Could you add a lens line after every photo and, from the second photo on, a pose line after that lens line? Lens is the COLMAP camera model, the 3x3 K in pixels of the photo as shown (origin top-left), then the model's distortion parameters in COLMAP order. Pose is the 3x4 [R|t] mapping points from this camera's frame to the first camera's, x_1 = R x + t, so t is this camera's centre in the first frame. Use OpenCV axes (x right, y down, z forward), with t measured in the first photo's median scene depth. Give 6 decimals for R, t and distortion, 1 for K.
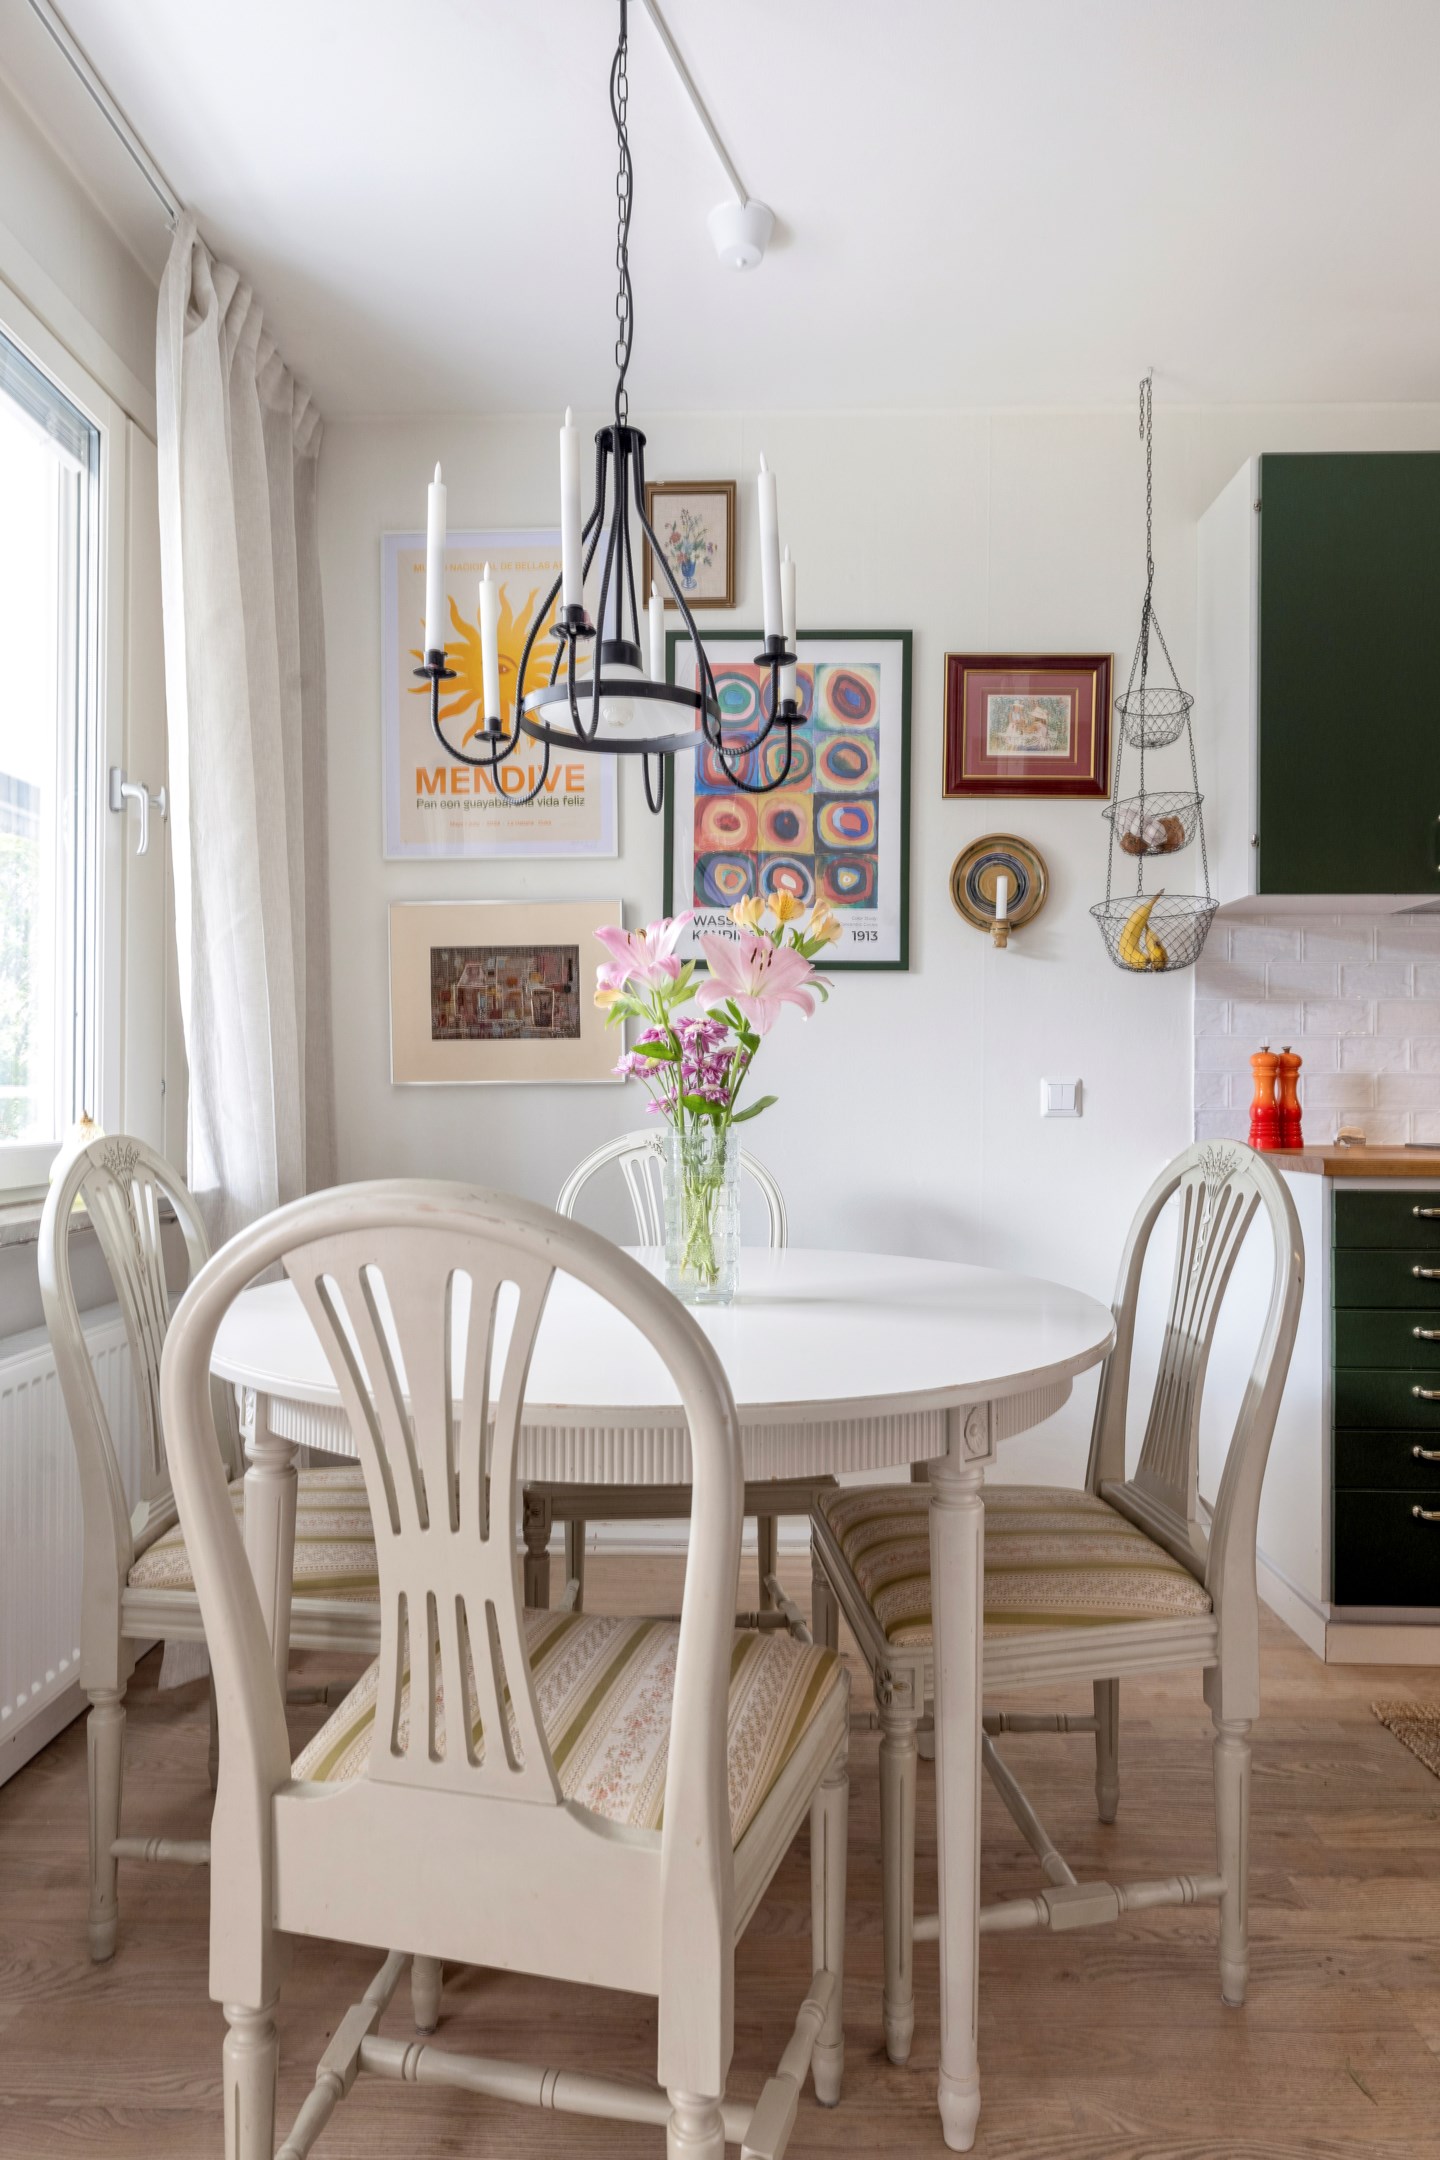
lens RADIAL K [[1231.5, 0, 720.1], [0, 1231.5, 1080.2], [0, 0, 1]] dist [0.007786, -0.002642]
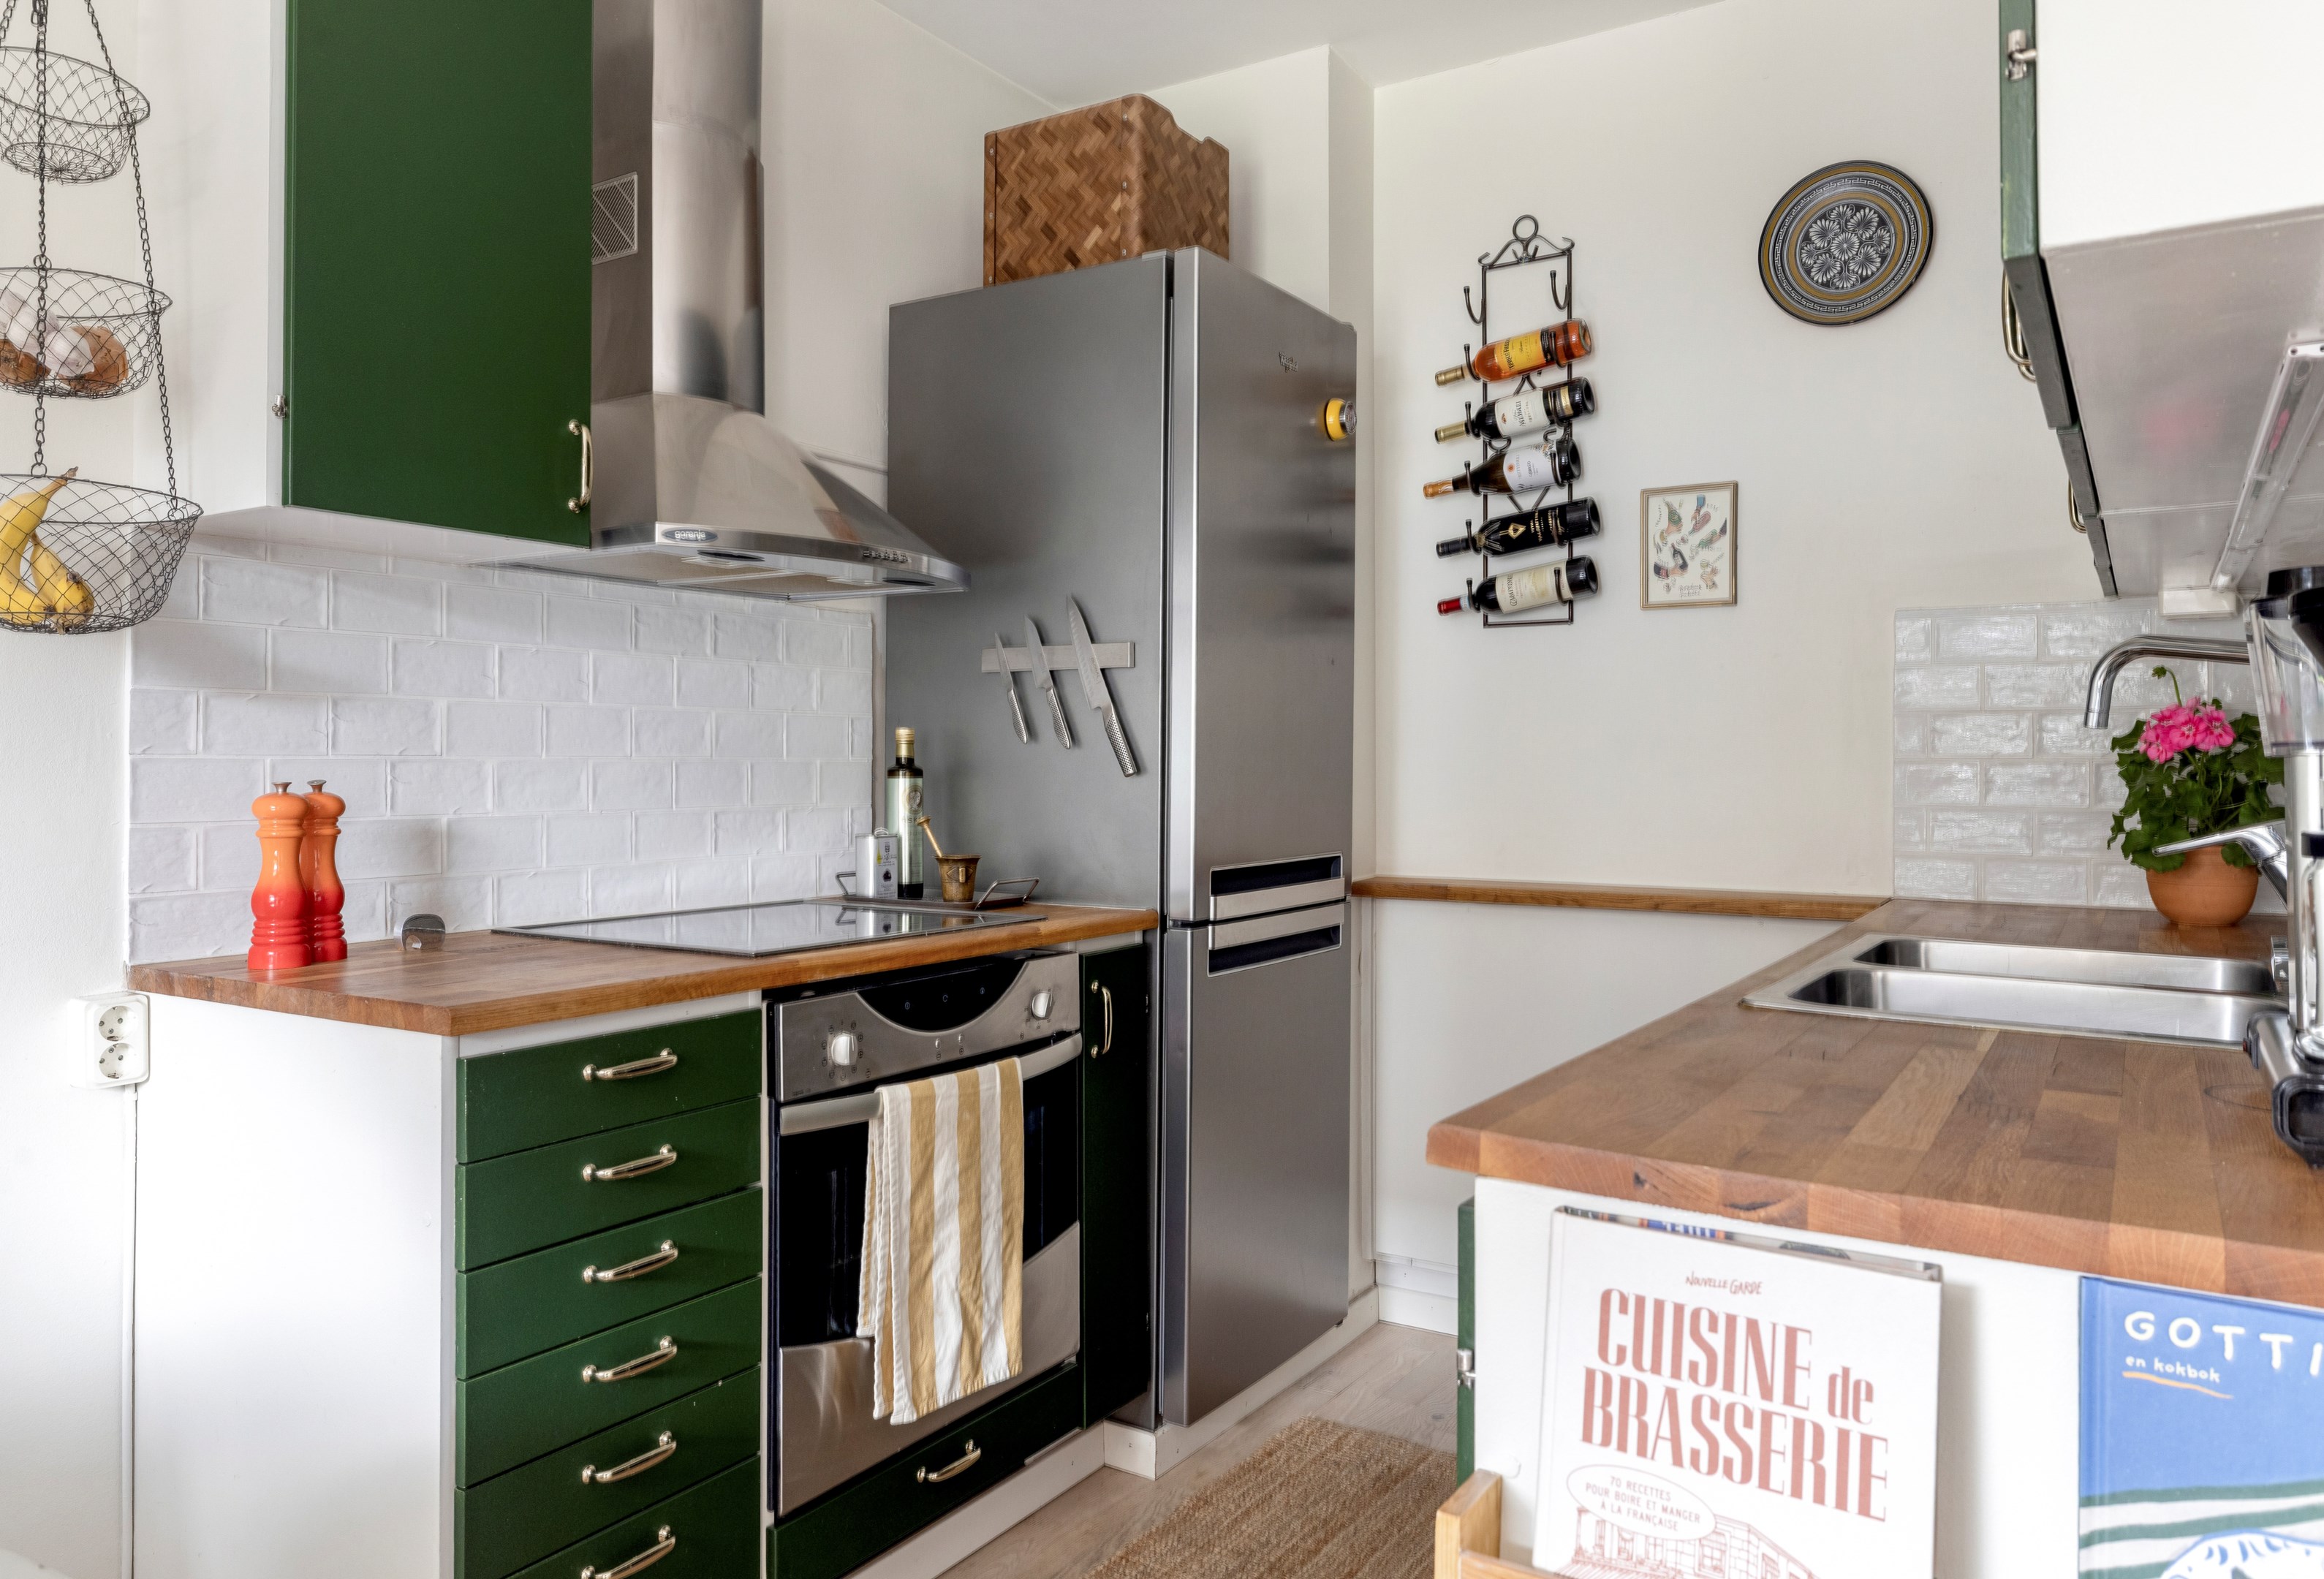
lens RADIAL K [[1571.7, 0, 1145.5], [0, 1571.7, 741.2], [0, 0, 1]] dist [0.002670, 0.003524]
pose [[0.517730, 0.009280, 0.855494, 0.038502], [-0.005372, 0.999957, -0.007597, -0.041866], [-0.855527, -0.000663, 0.517757, 0.301947]]
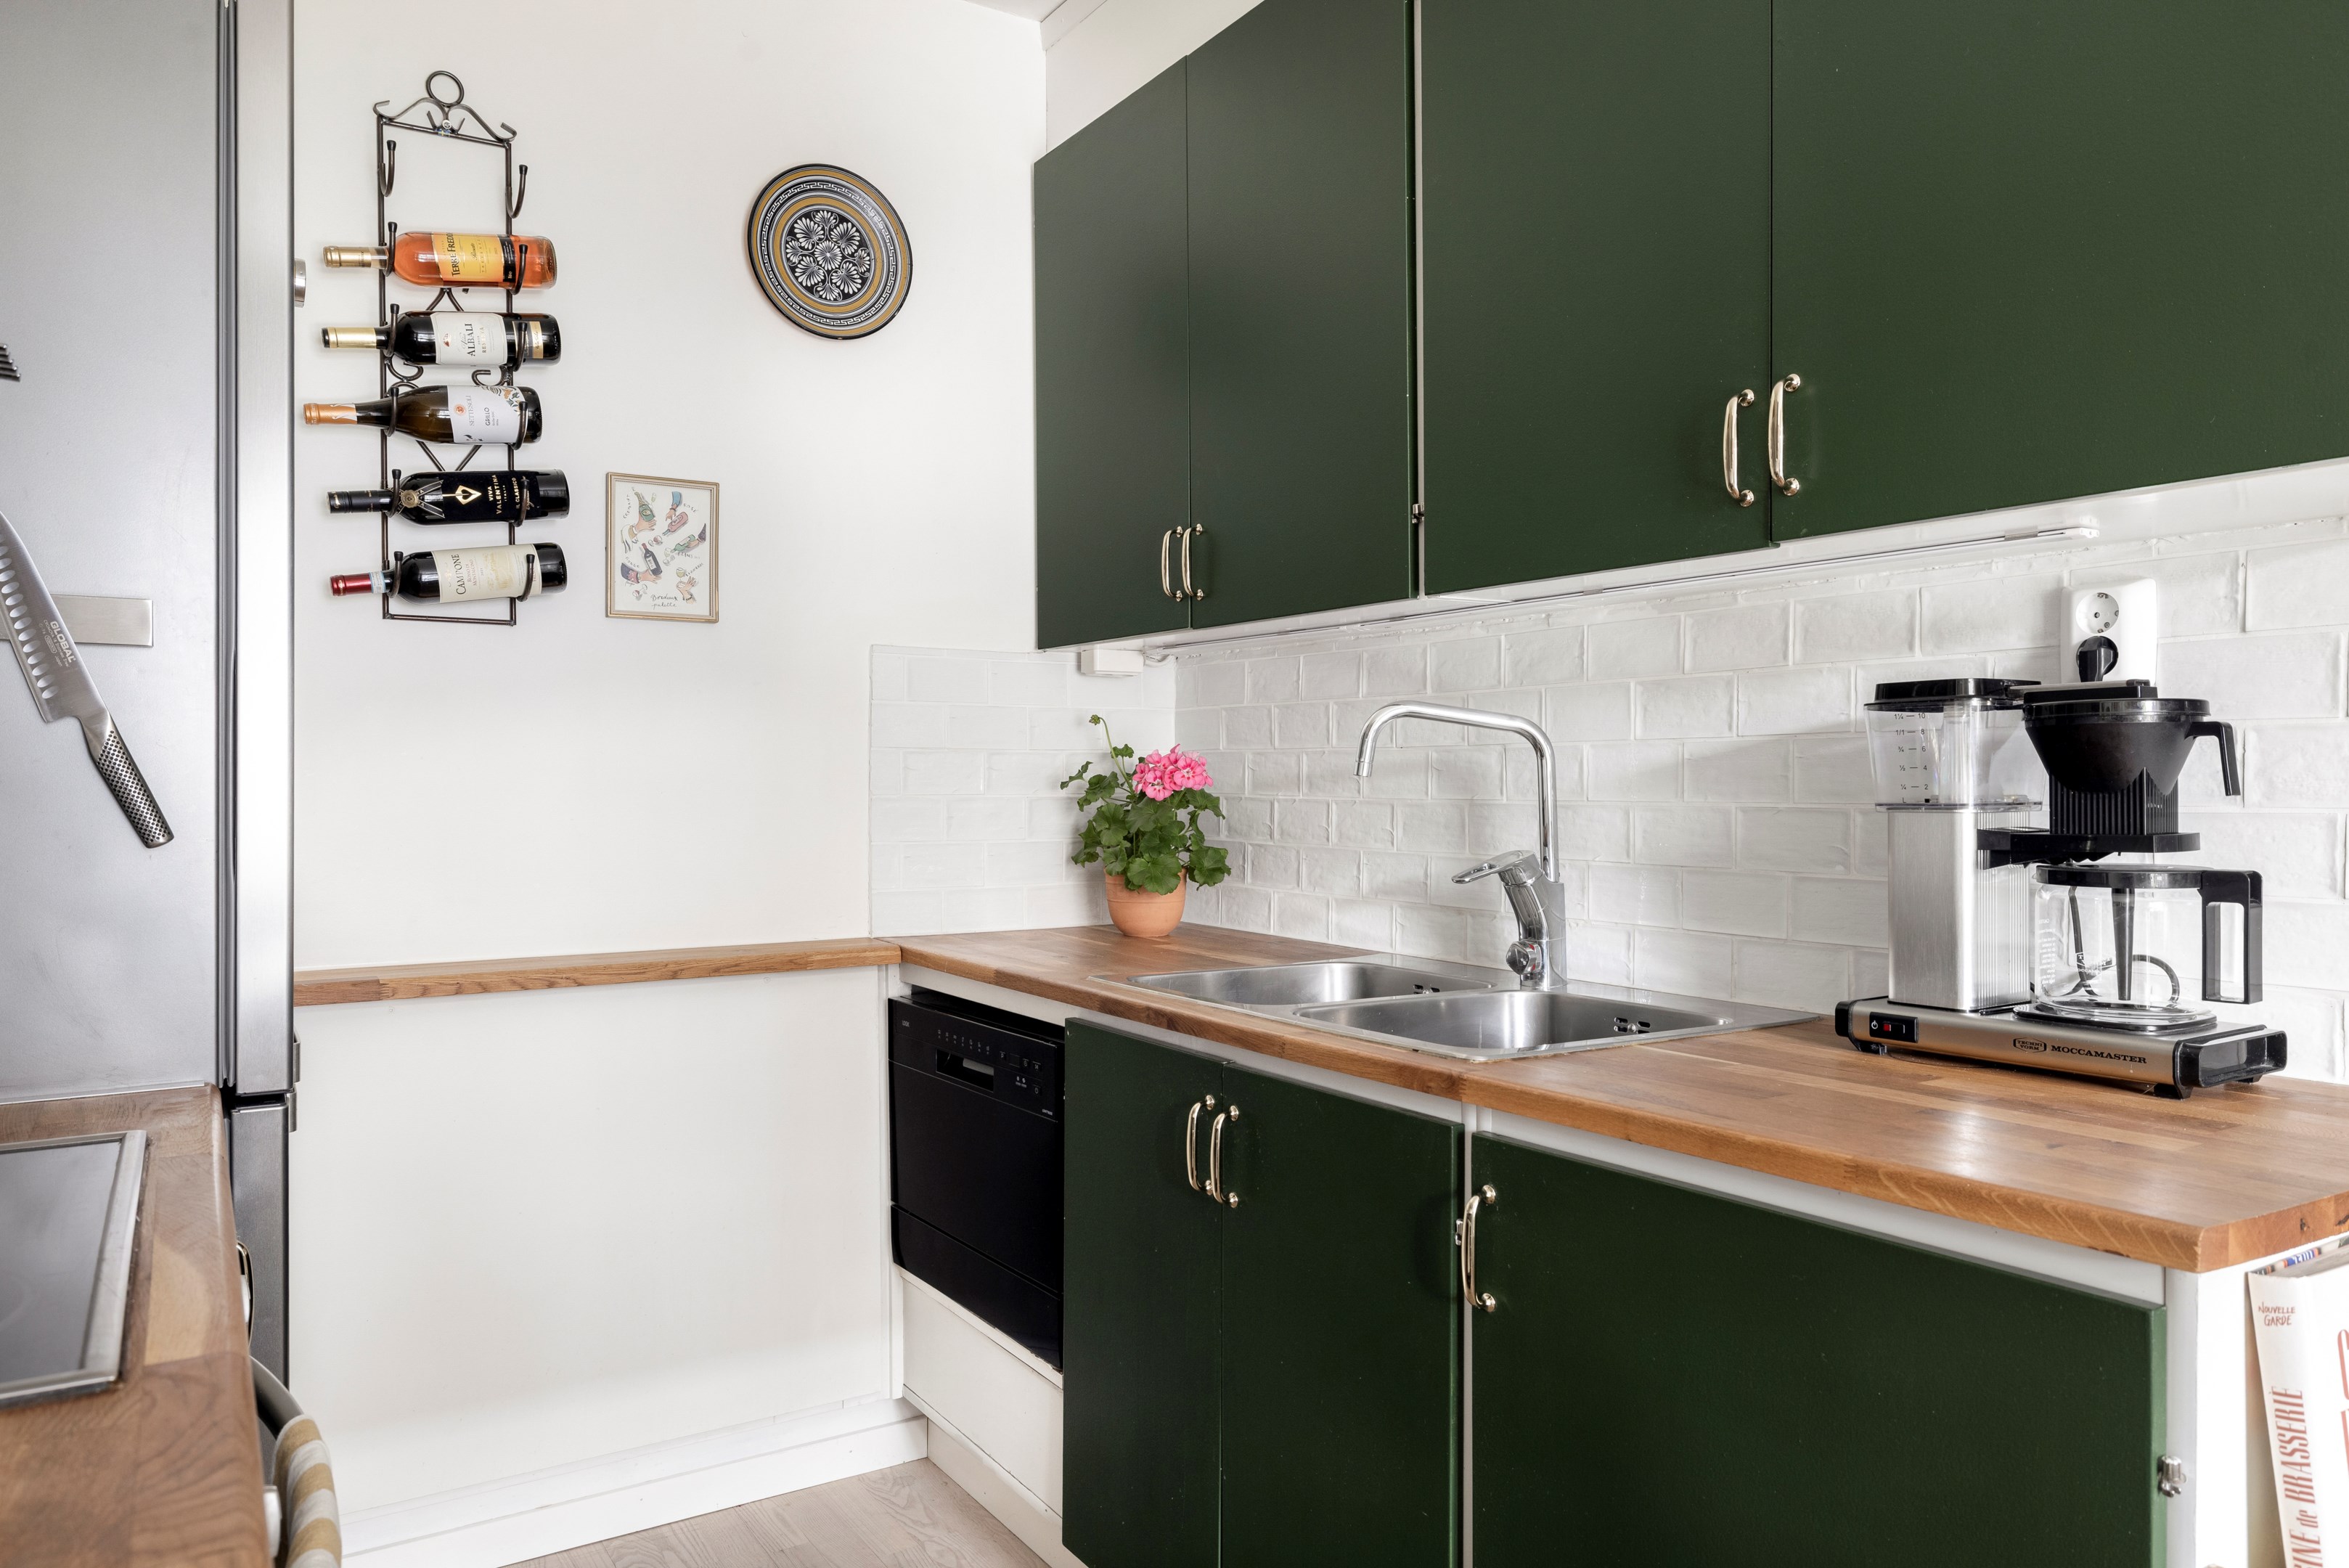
lens RADIAL K [[1566.6, 0, 1175.2], [0, 1566.6, 801.9], [0, 0, 1]] dist [0.012912, 0.003226]
pose [[-0.552689, -0.005492, 0.833369, 0.101989], [-0.001336, 0.999983, 0.005703, -0.042403], [-0.833386, 0.002039, -0.552687, 0.474275]]
